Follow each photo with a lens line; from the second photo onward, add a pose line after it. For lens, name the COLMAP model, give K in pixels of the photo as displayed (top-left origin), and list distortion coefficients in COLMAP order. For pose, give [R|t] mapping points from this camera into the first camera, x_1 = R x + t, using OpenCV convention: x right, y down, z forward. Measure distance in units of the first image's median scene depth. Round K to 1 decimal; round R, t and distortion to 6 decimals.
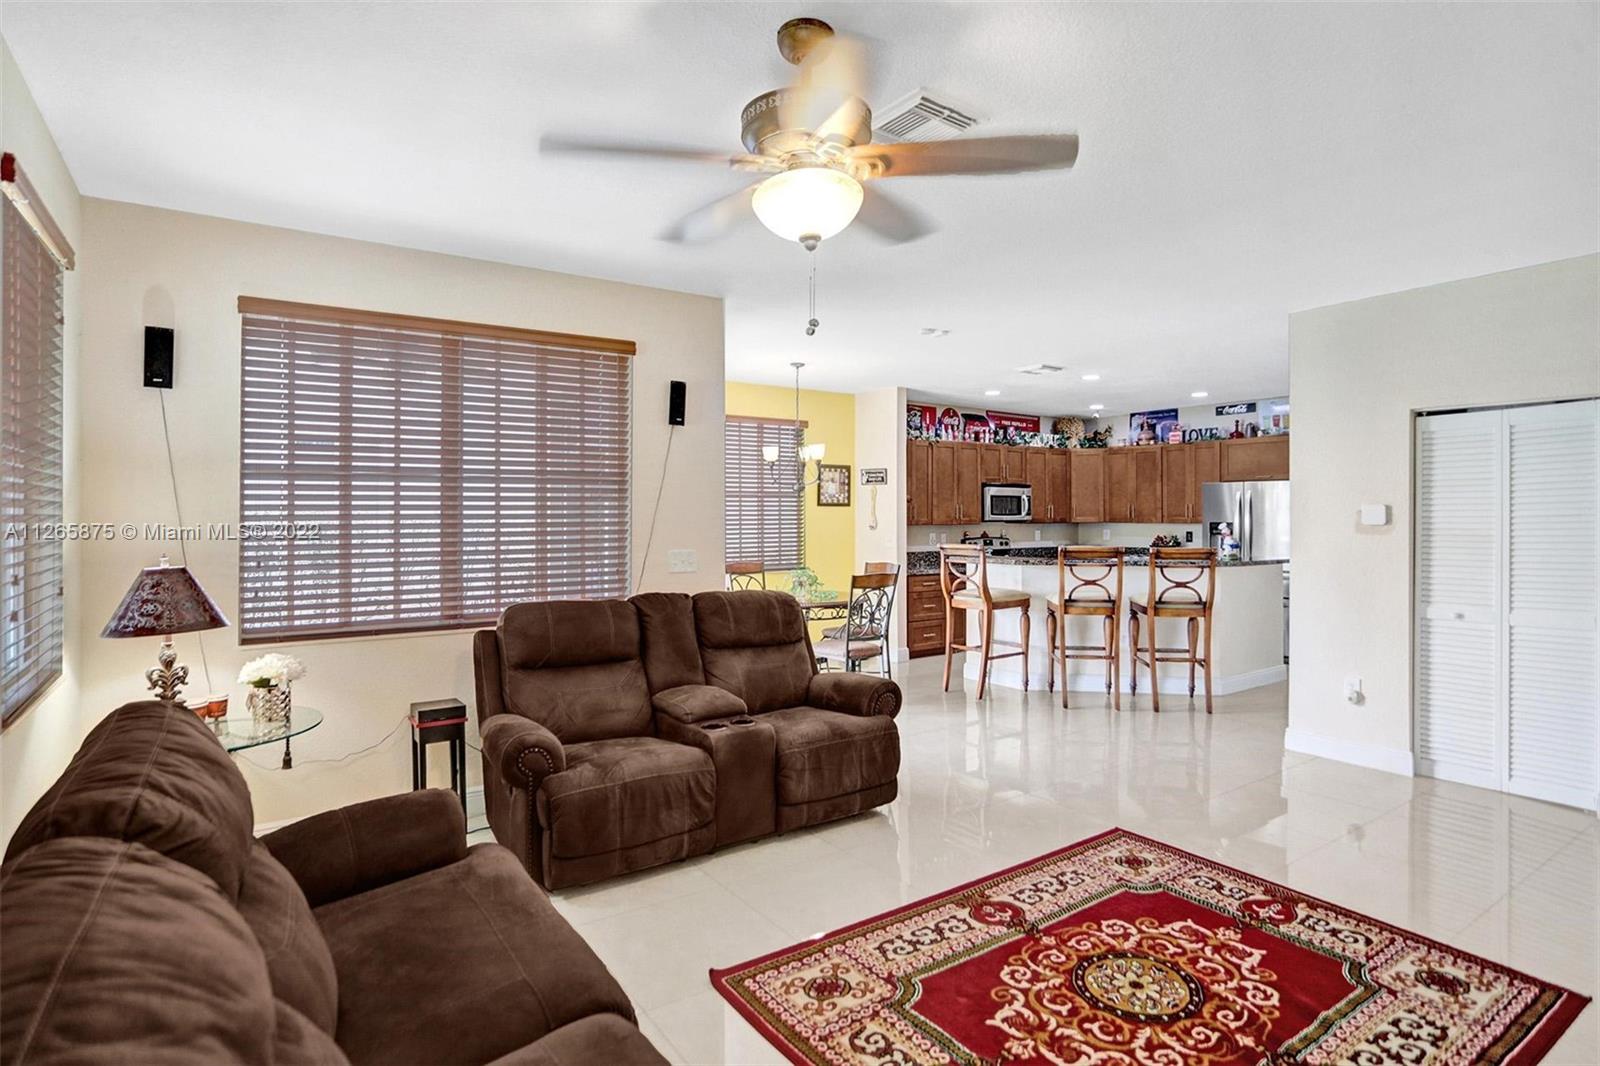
lens RADIAL K [[812.4, 0, 793.2], [0, 812.4, 519.4], [0, 0, 1]] dist [-0.056555, 0.022410]
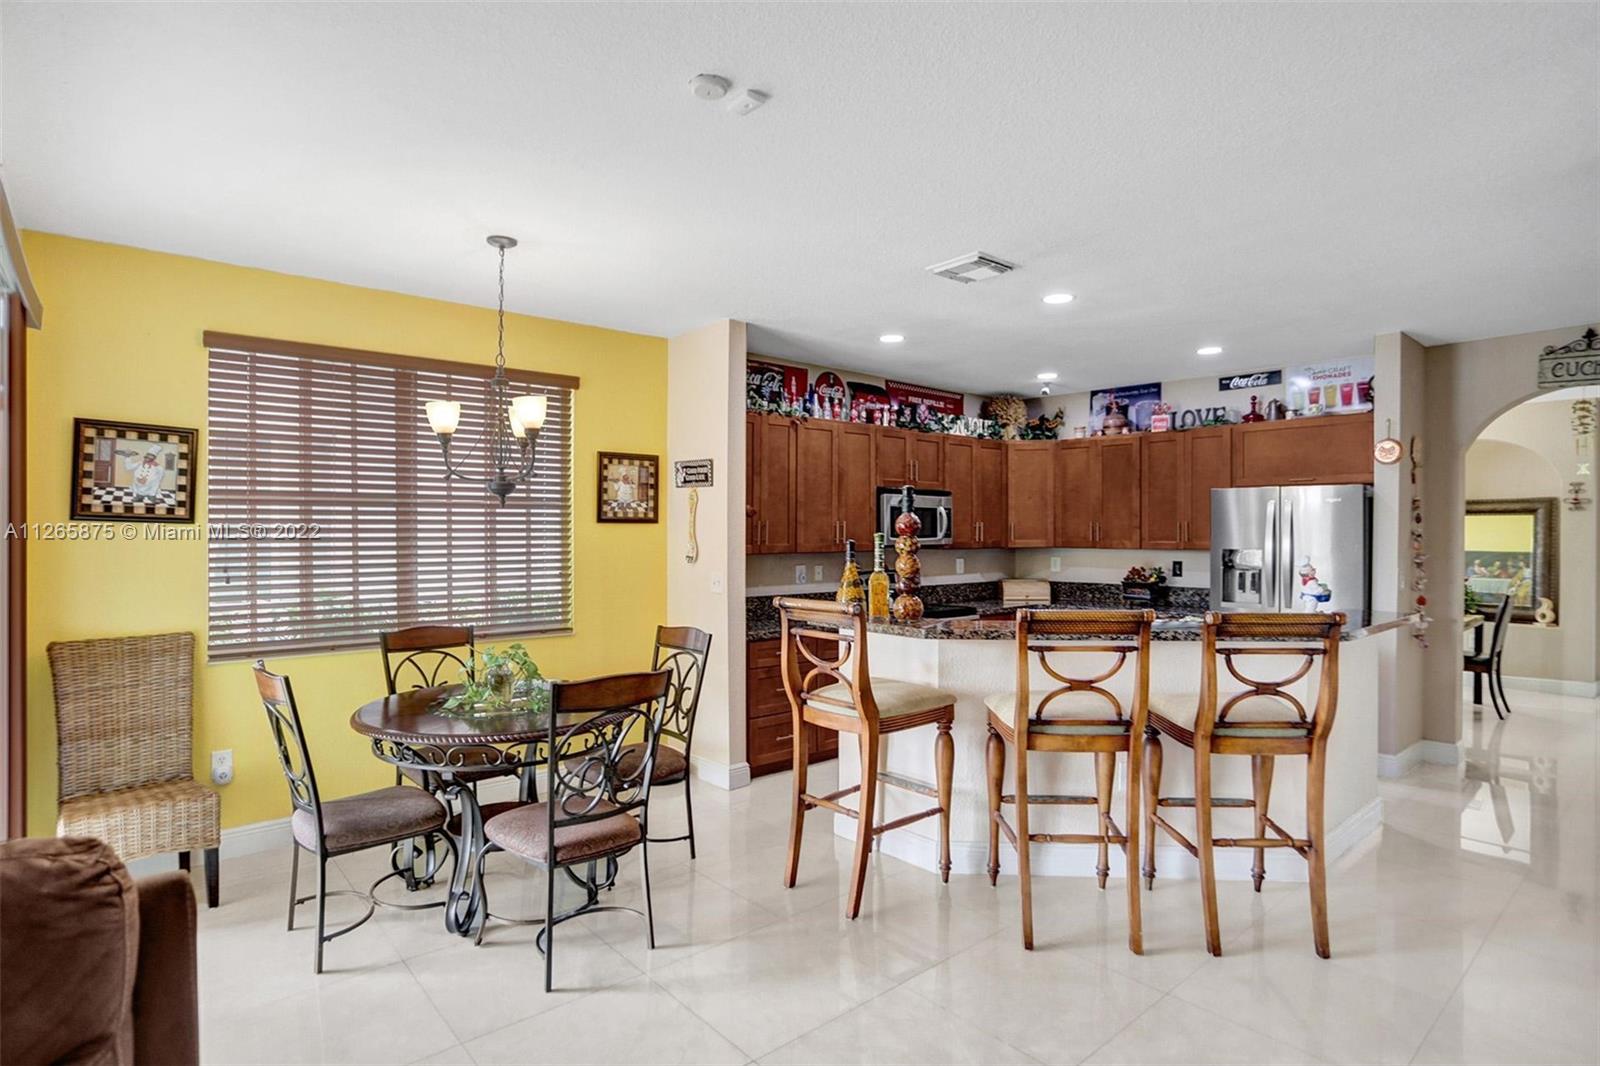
lens RADIAL K [[825.5, 0, 789.7], [0, 825.5, 522.5], [0, 0, 1]] dist [-0.065813, 0.037707]
pose [[0.995153, 0.003584, 0.098273, 0.101140], [-0.001860, 0.999843, -0.017623, -0.005517], [-0.098321, 0.017354, 0.995003, 0.360601]]
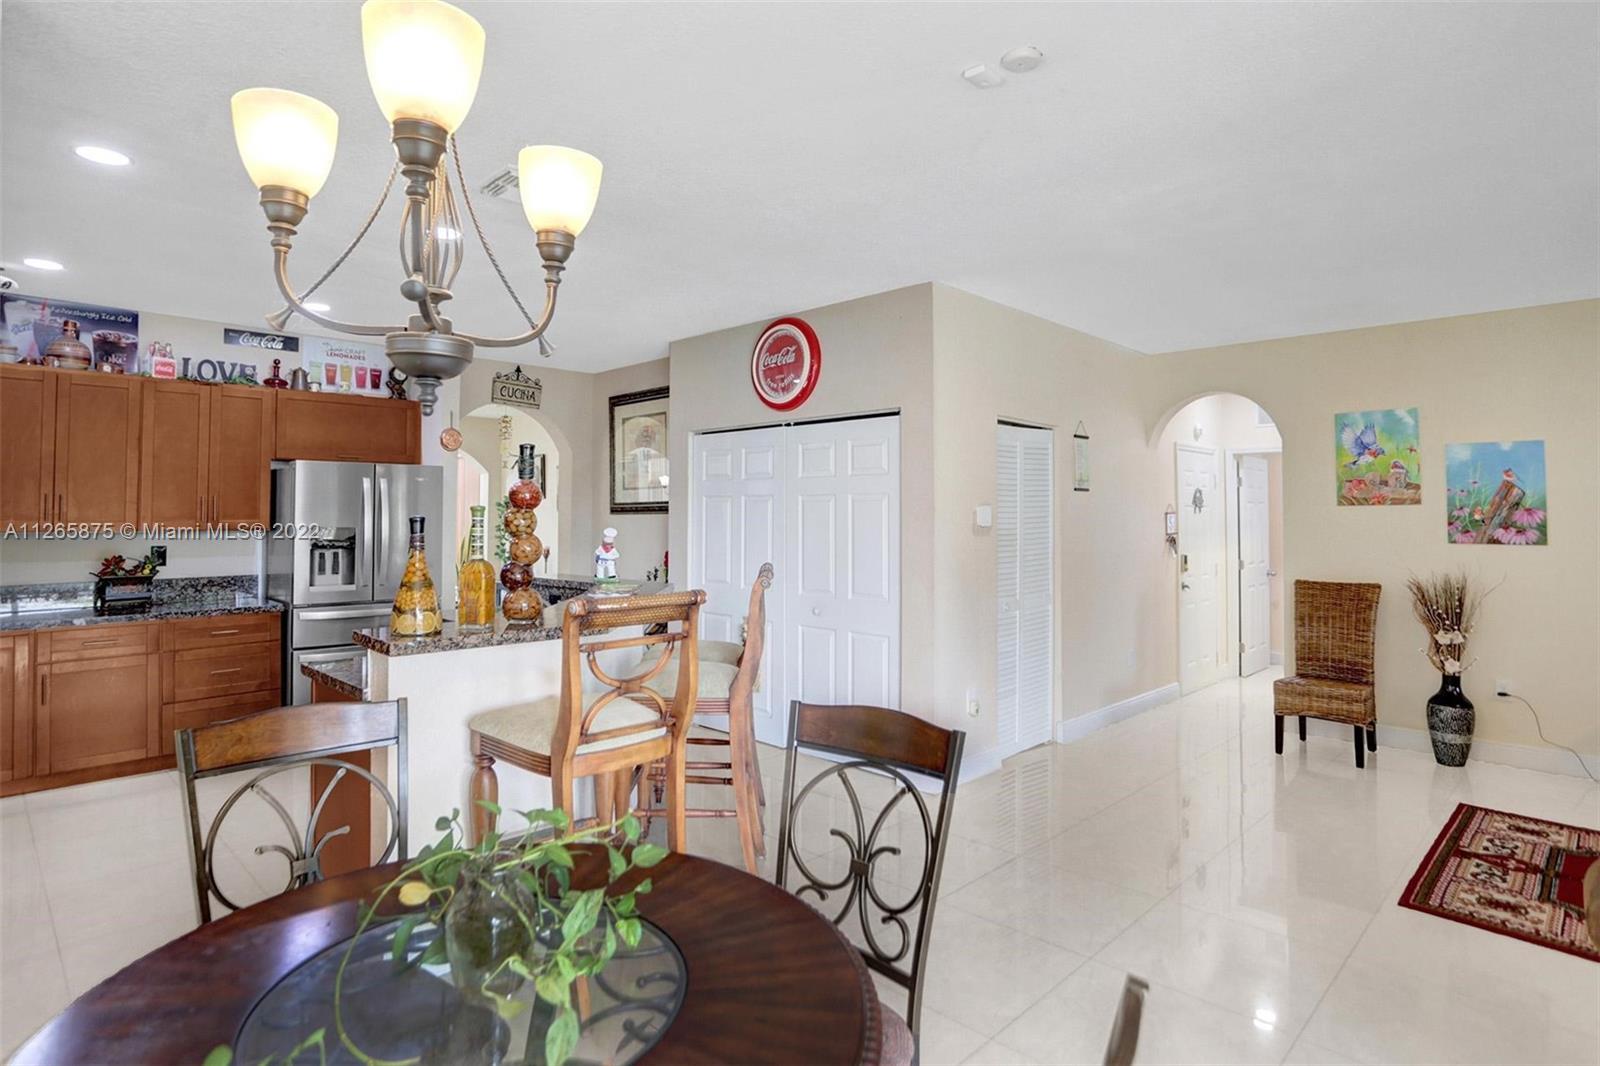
lens RADIAL K [[854.9, 0, 794.2], [0, 854.9, 491.4], [0, 0, 1]] dist [-0.071308, 0.042549]
pose [[-0.179257, 0.029786, 0.983351, -0.131980], [0.005261, 0.999556, -0.029318, -0.003698], [-0.983788, -0.000082, -0.179334, 0.719676]]
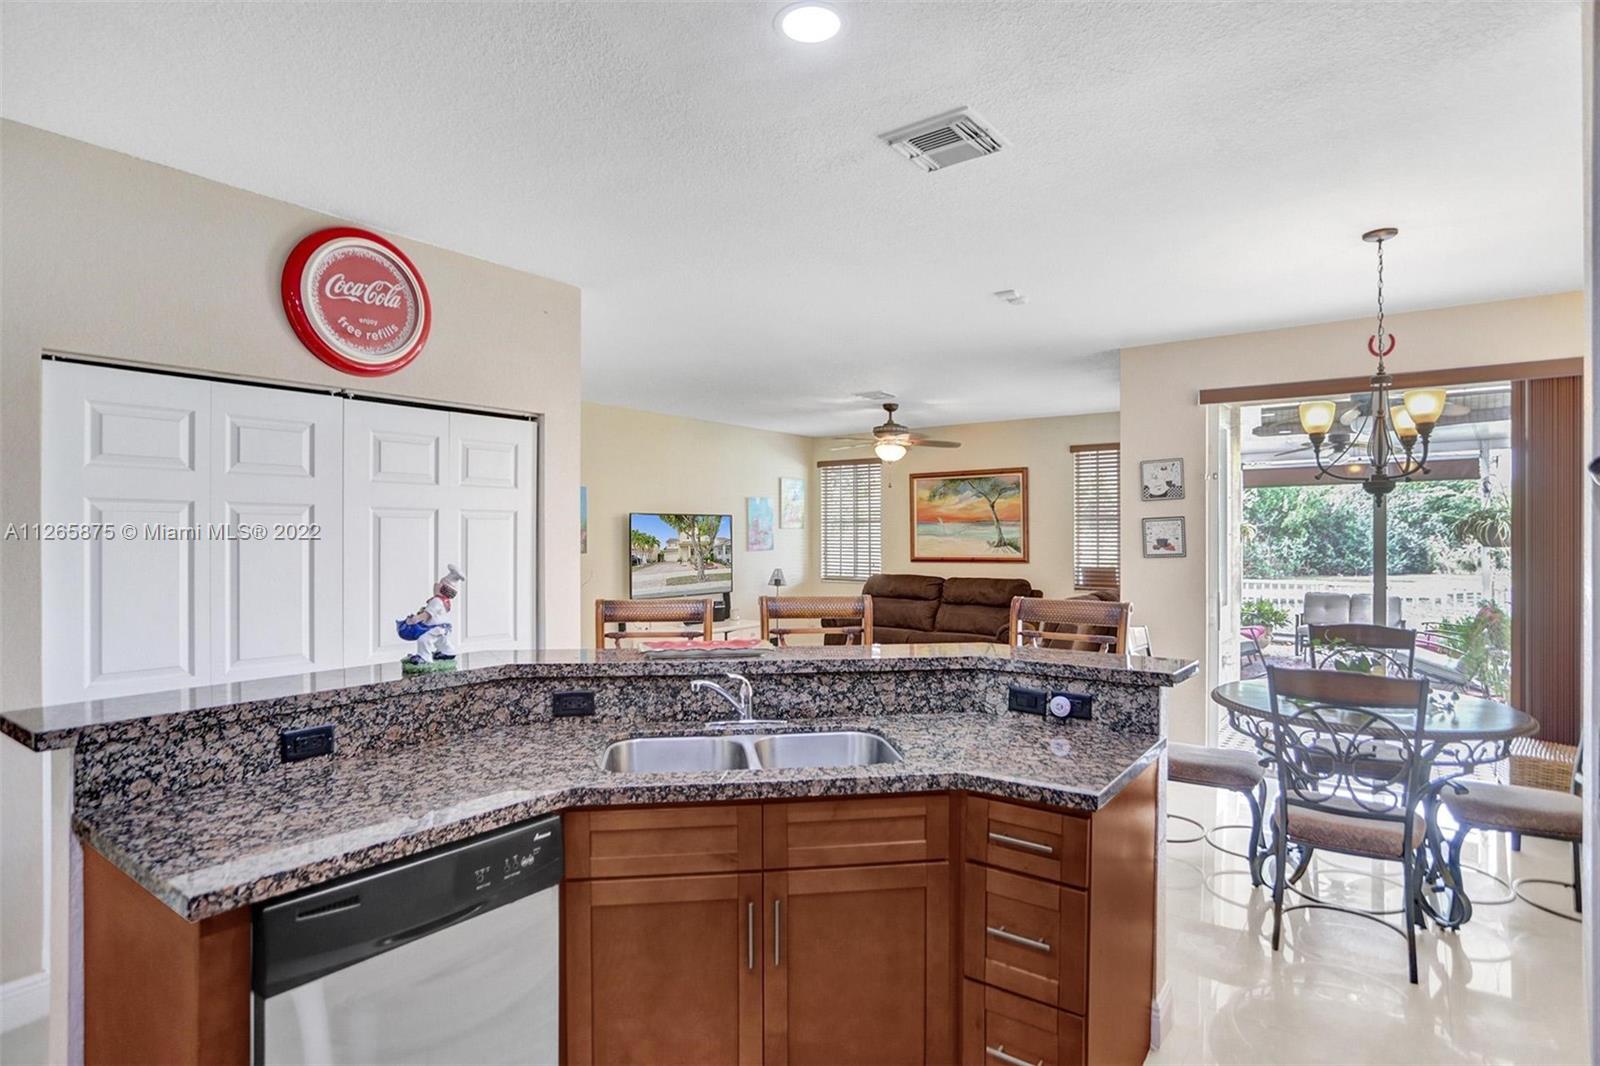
lens RADIAL K [[825.5, 0, 789.7], [0, 825.5, 522.5], [0, 0, 1]] dist [-0.065813, 0.037707]
pose [[-0.953382, -0.002396, -0.301755, 0.374791], [-0.001334, 0.999992, -0.003725, -0.010256], [0.301762, -0.003148, -0.953378, 1.020031]]
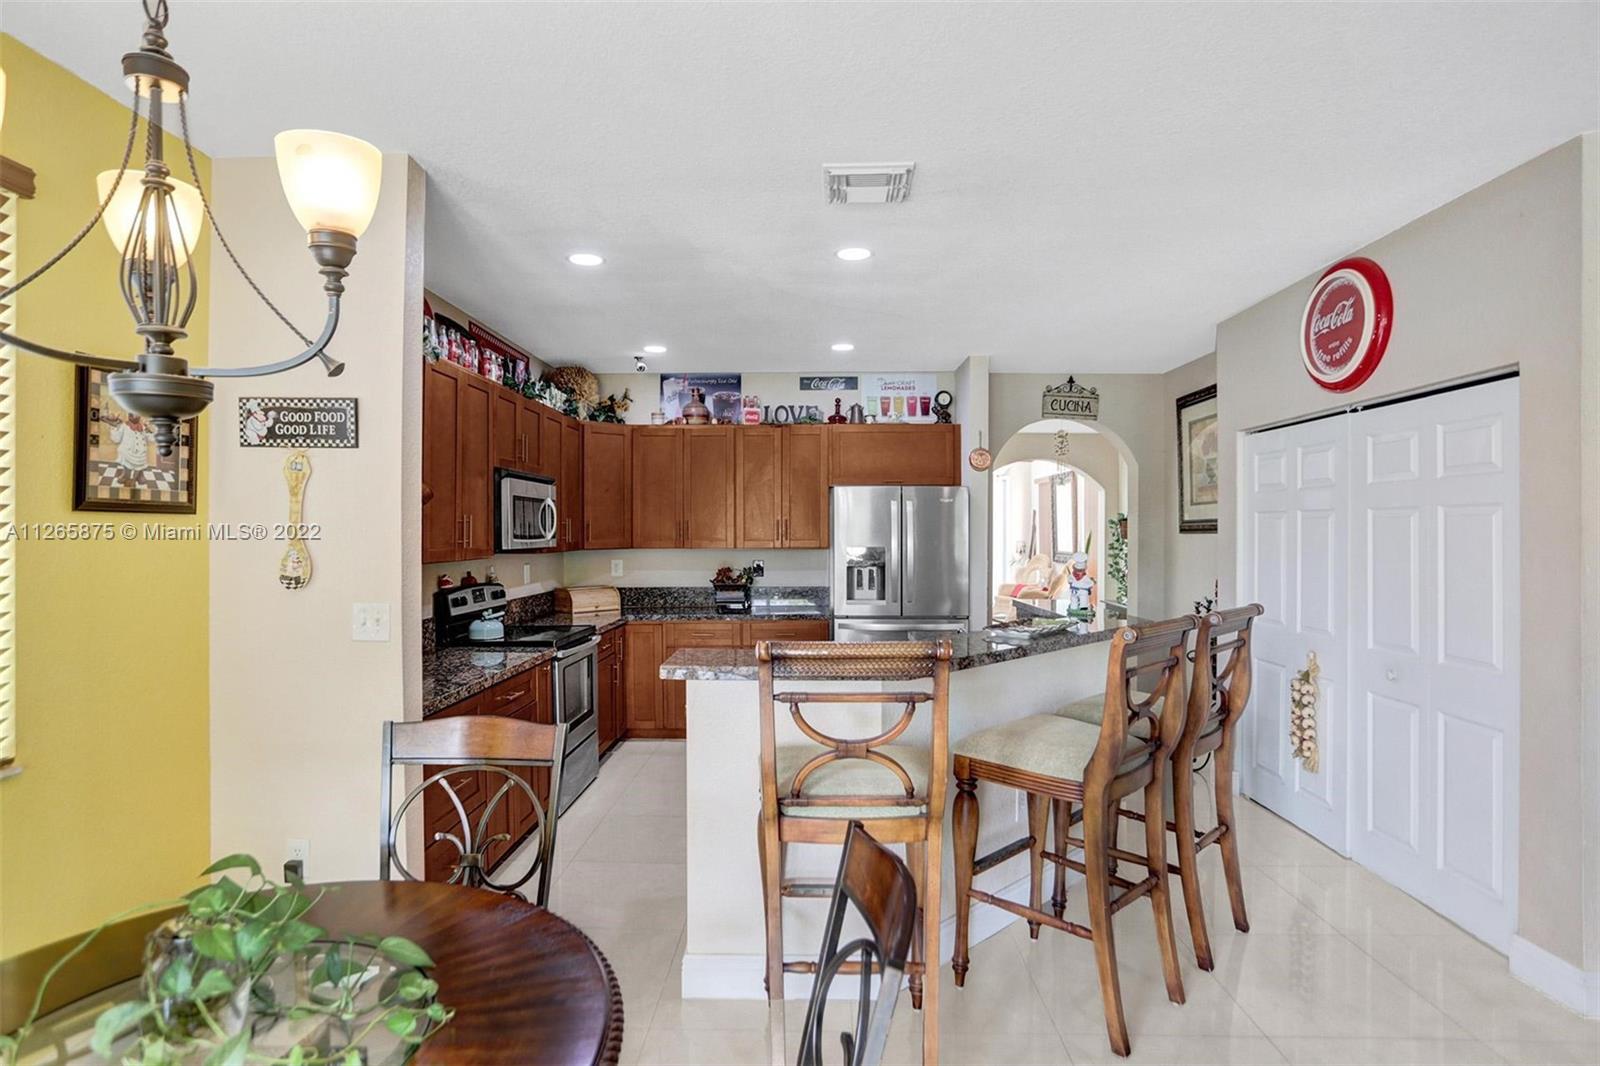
lens RADIAL K [[825.5, 0, 789.7], [0, 825.5, 522.5], [0, 0, 1]] dist [-0.065813, 0.037707]
pose [[0.598673, 0.009518, 0.800937, -0.036705], [0.004081, 0.999880, -0.014932, -0.006756], [-0.800983, 0.012208, 0.598562, 0.602211]]
